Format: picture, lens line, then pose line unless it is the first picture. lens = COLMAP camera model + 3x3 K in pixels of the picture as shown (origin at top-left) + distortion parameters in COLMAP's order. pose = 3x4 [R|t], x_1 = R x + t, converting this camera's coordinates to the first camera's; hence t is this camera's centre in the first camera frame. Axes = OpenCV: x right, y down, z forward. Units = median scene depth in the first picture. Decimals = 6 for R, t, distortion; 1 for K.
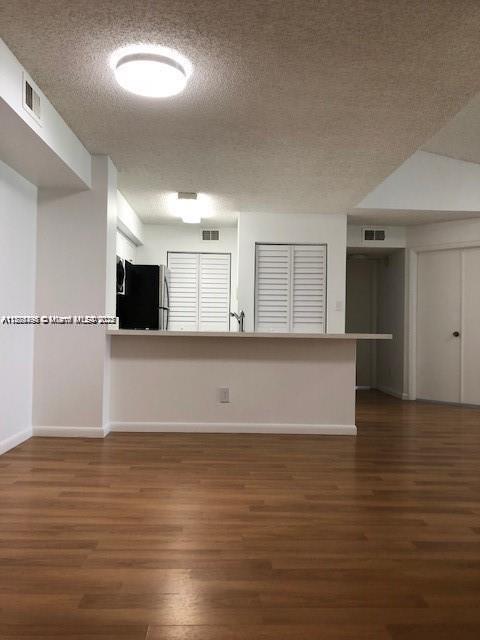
lens RADIAL K [[531.6, 0, 240.0], [0, 531.6, 320.0], [0, 0, 1]] dist [0.004808, 0.004406]
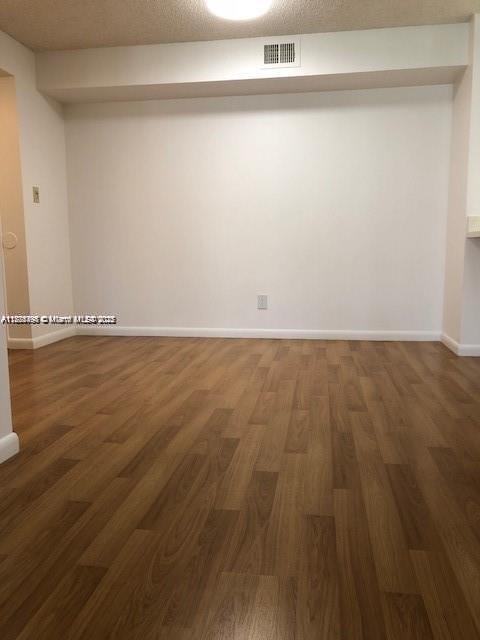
lens RADIAL K [[531.6, 0, 240.0], [0, 531.6, 320.0], [0, 0, 1]] dist [0.004808, 0.004406]
pose [[-0.182034, 0.119846, -0.975961, 0.970010], [0.016442, 0.992777, 0.118844, 0.075378], [0.983155, 0.005587, -0.182690, 1.172719]]
